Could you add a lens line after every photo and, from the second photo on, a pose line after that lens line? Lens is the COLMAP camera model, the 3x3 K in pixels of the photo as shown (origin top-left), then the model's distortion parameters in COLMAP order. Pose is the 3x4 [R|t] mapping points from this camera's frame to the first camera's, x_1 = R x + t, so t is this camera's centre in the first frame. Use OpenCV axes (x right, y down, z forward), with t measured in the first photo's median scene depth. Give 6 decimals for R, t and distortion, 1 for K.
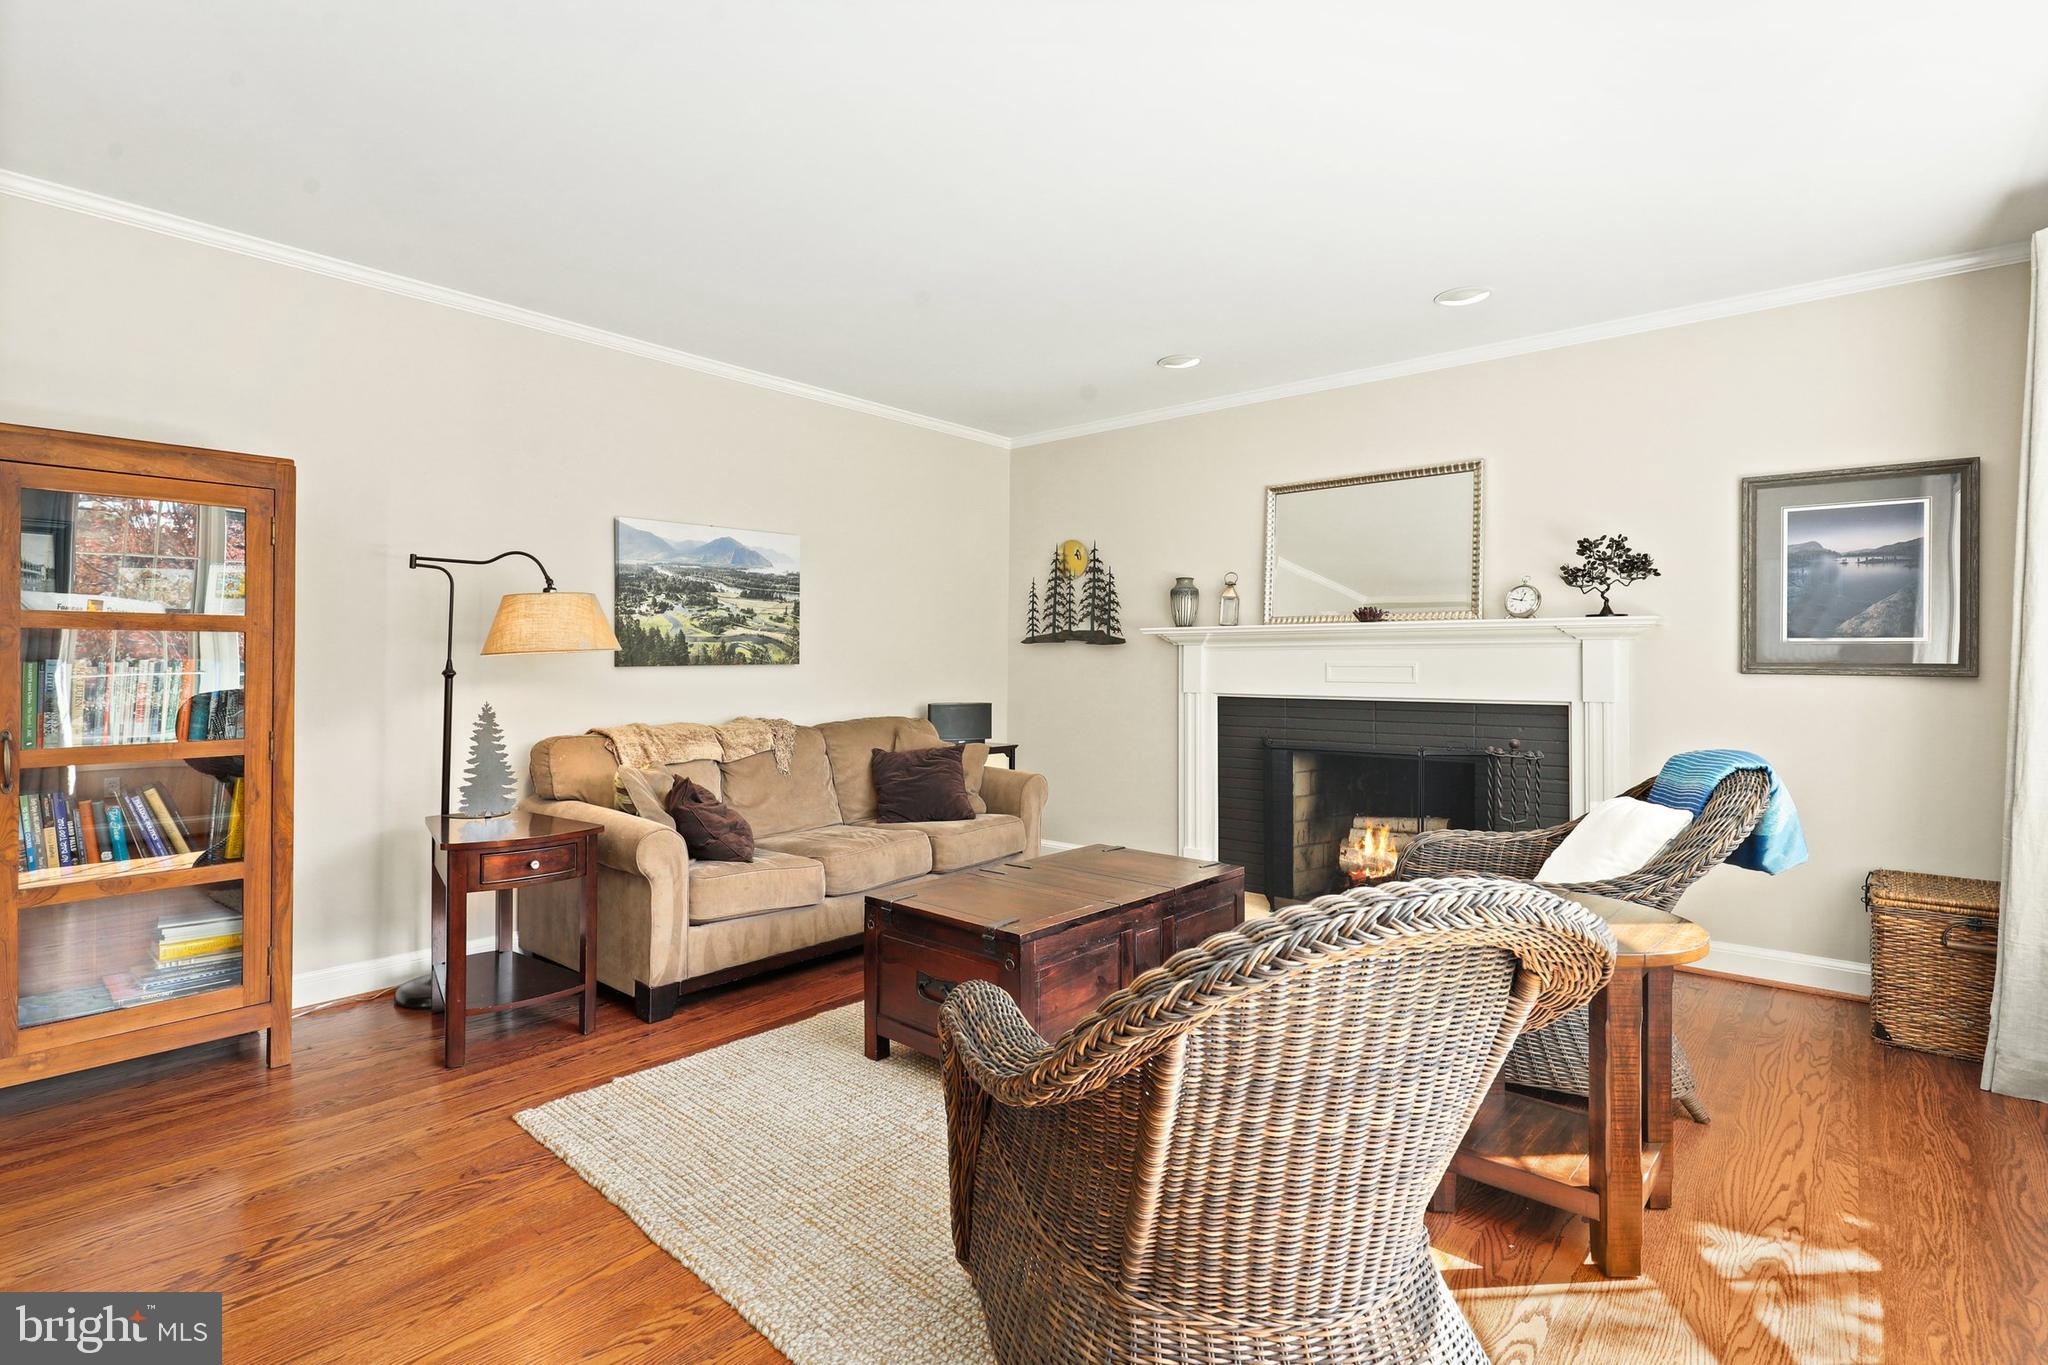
lens RADIAL K [[998.3, 0, 1034.7], [0, 998.3, 652.6], [0, 0, 1]] dist [-0.000113, 0.000316]
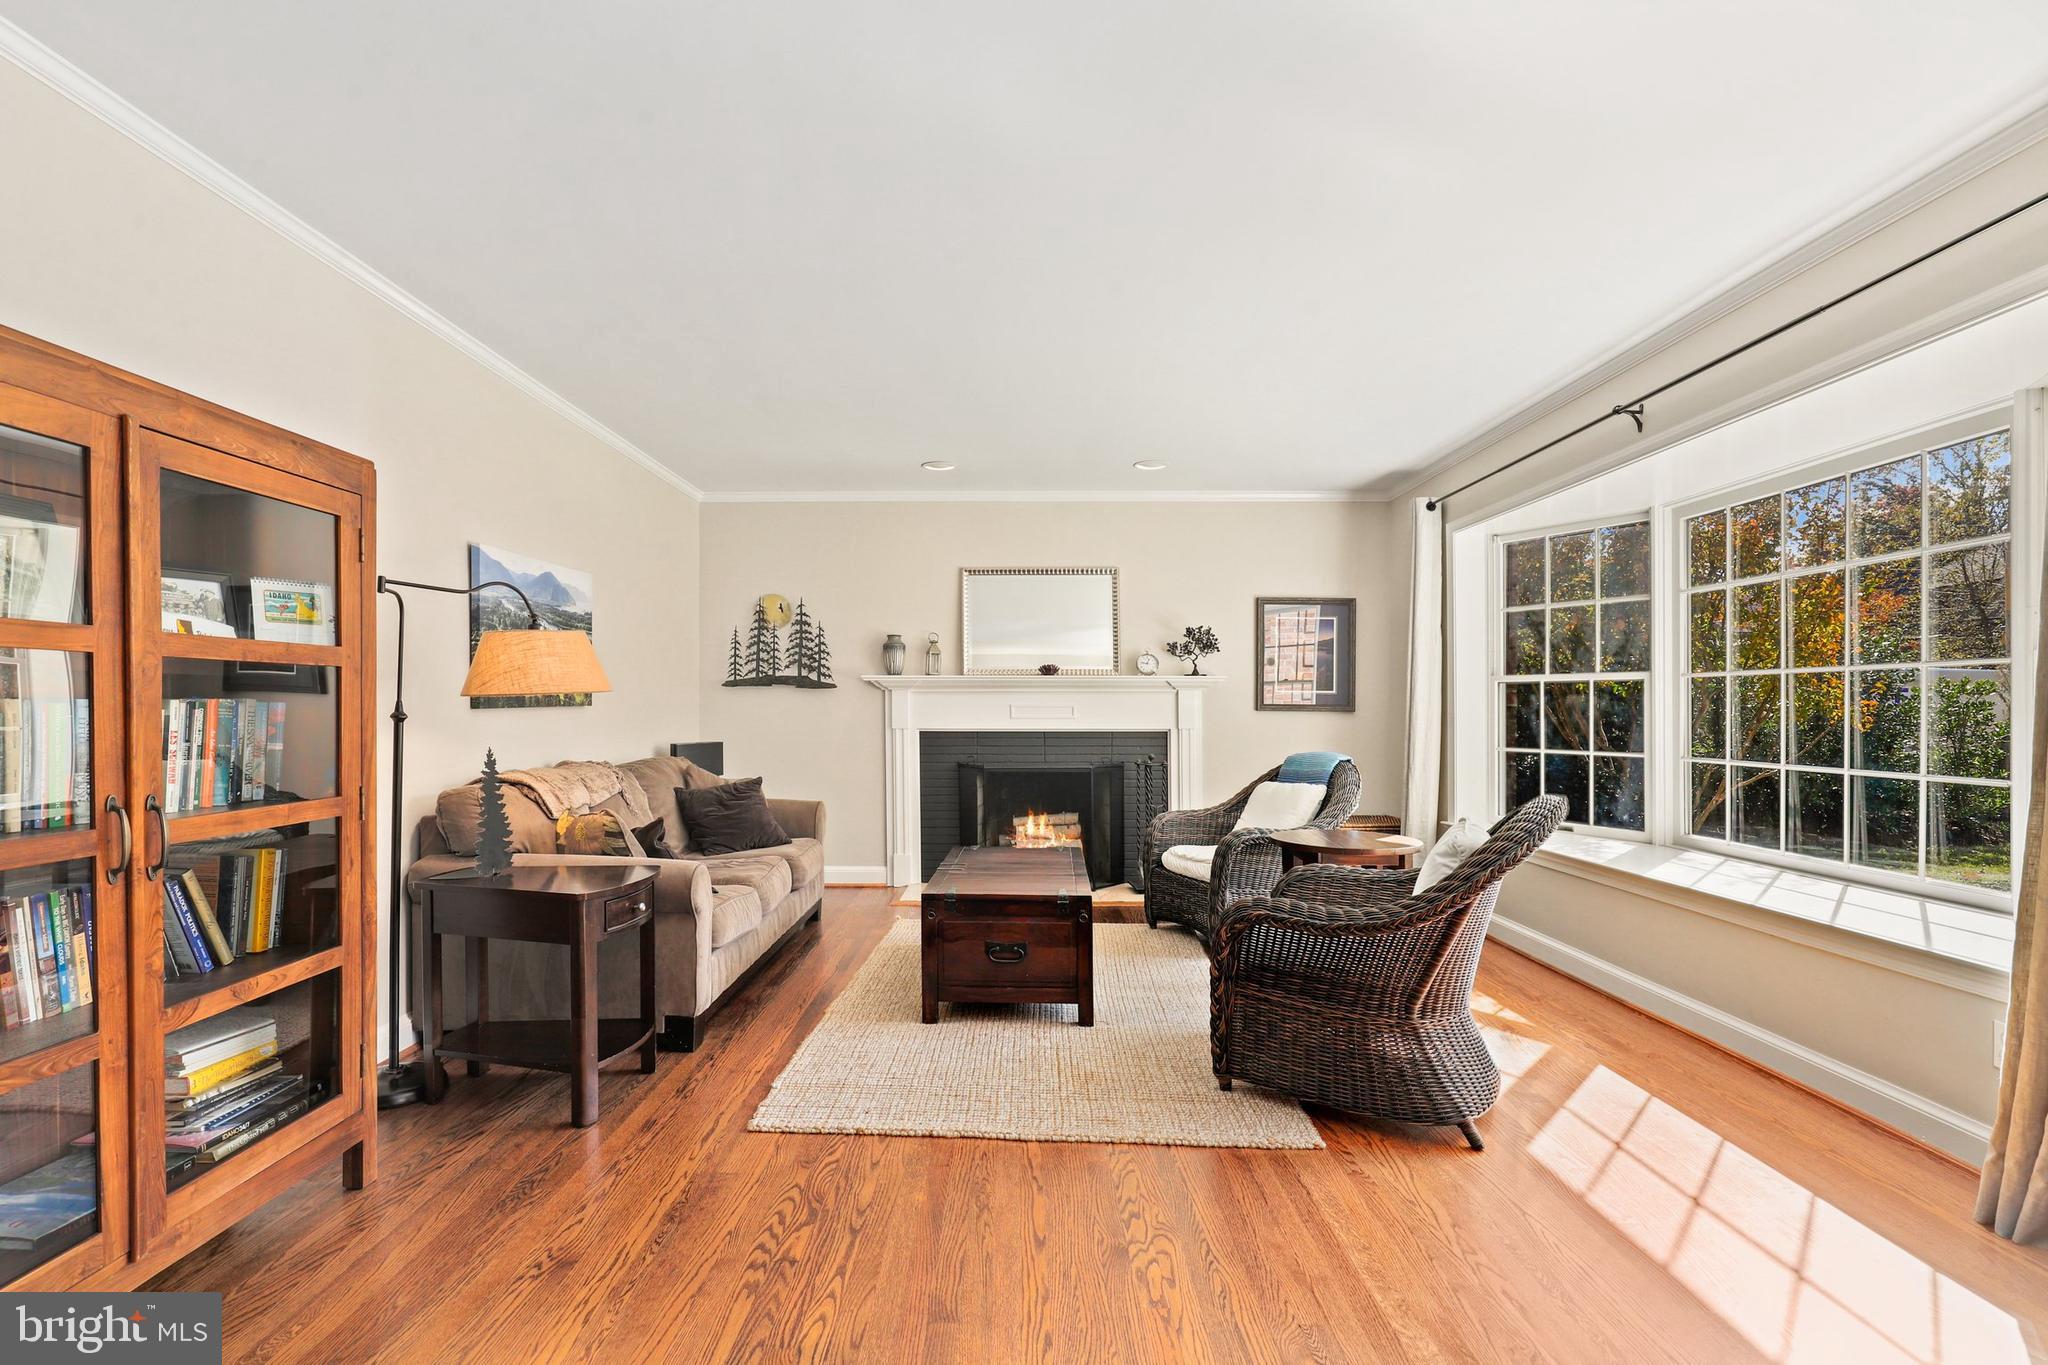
lens RADIAL K [[934.3, 0, 1020.3], [0, 934.3, 711.4], [0, 0, 1]] dist [-0.000740, -0.000098]
pose [[0.759156, -0.004477, 0.650894, -0.520651], [-0.007299, 0.999855, 0.015390, 0.000091], [-0.650868, -0.016435, 0.759013, 0.031430]]
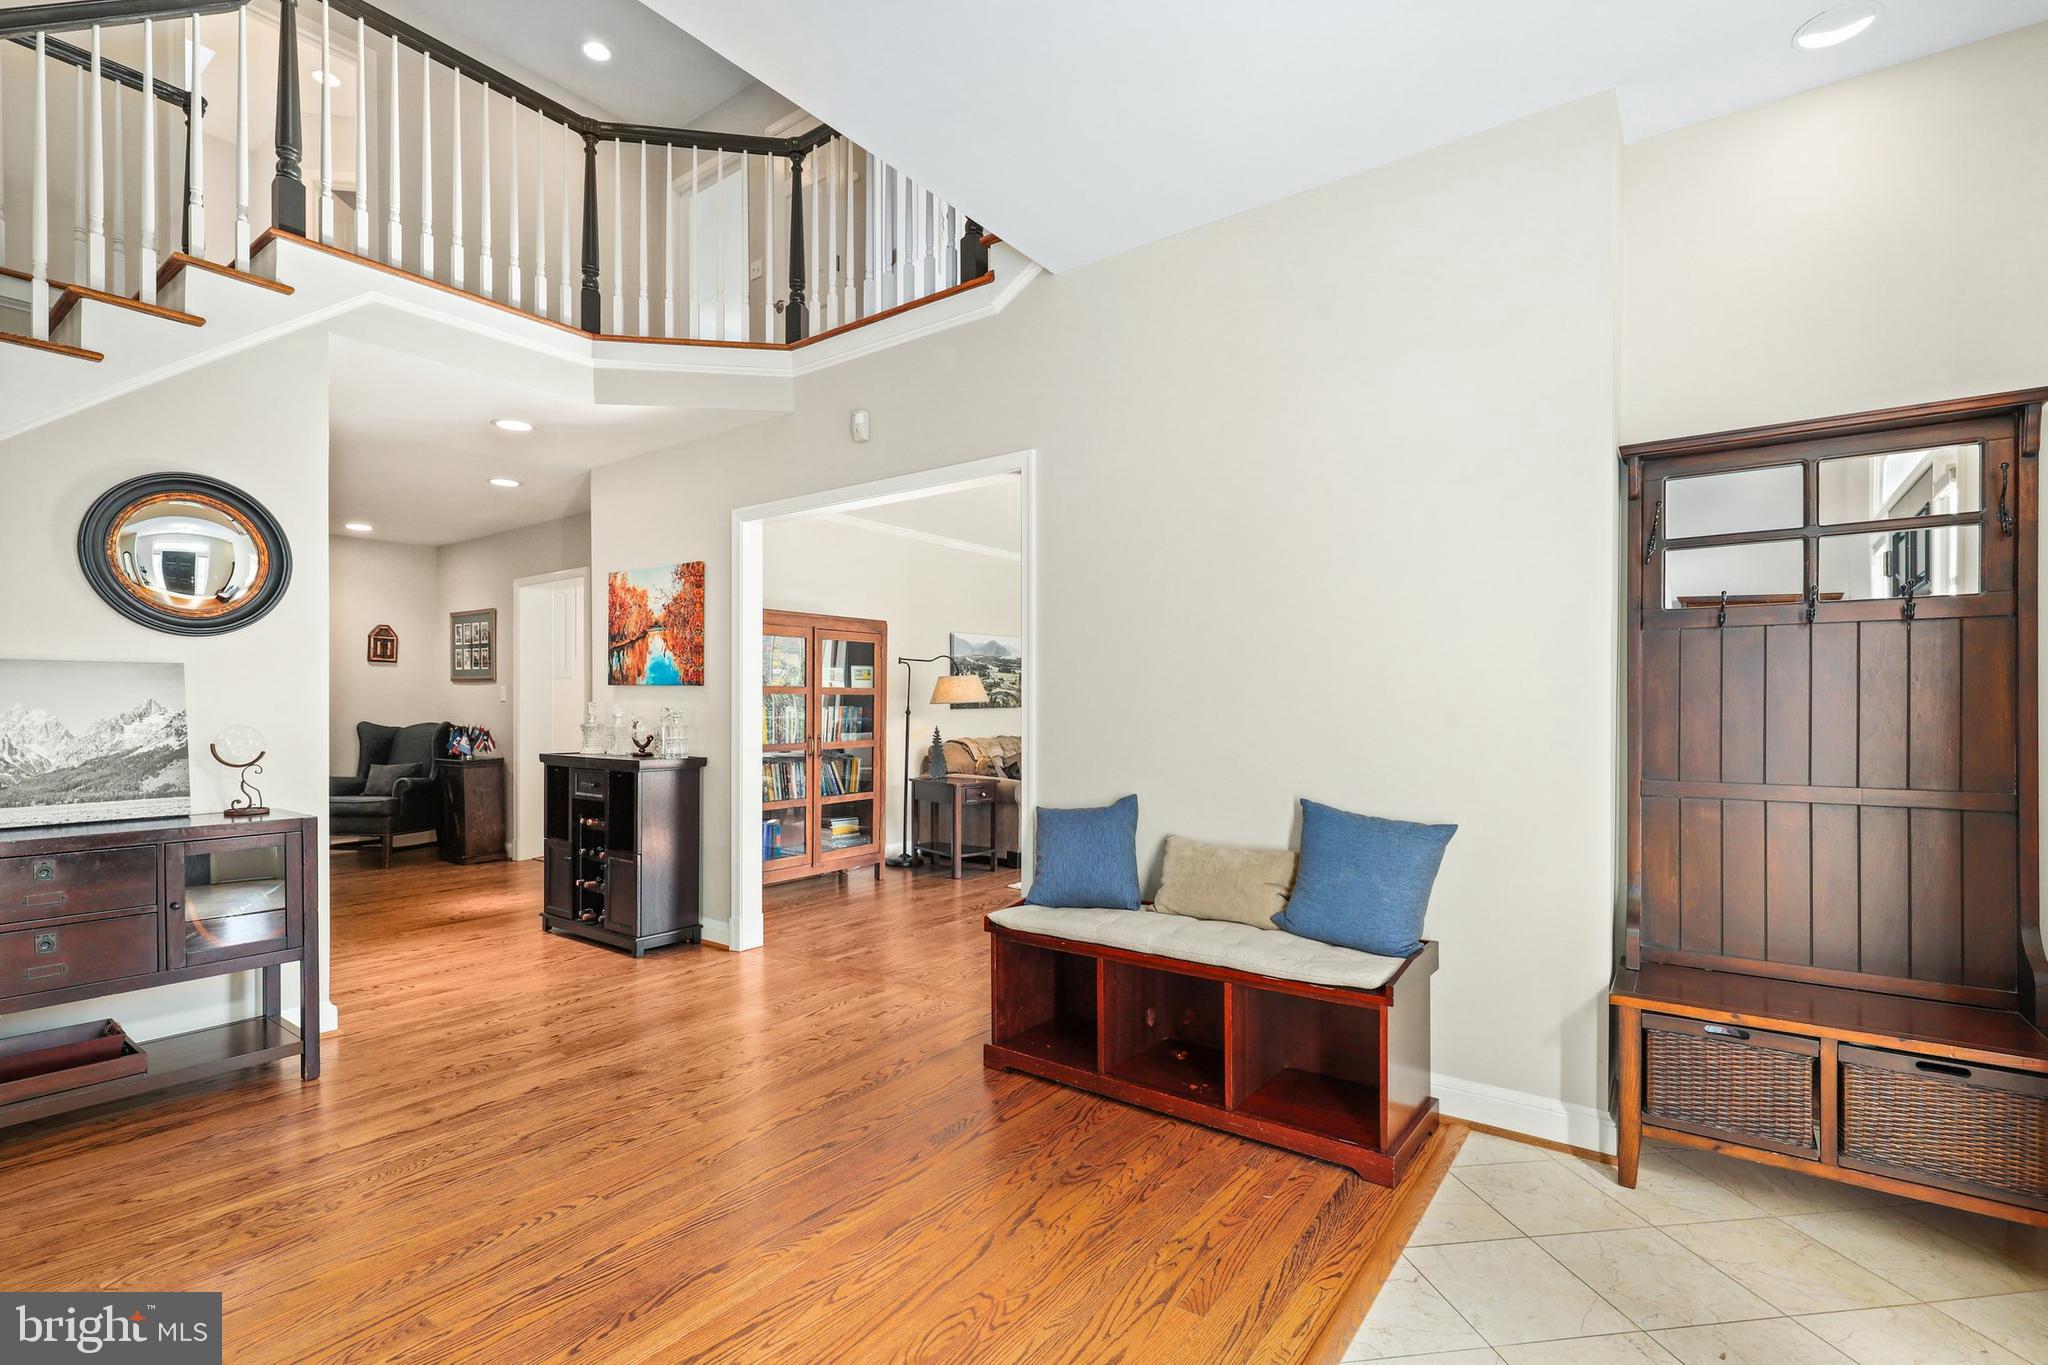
lens RADIAL K [[934.3, 0, 1020.3], [0, 934.3, 711.4], [0, 0, 1]] dist [-0.000740, -0.000098]
pose [[0.997833, -0.001884, 0.065778, -0.356818], [0.000494, 0.999777, 0.021128, -0.017562], [-0.065803, -0.021049, 0.997611, -0.735196]]
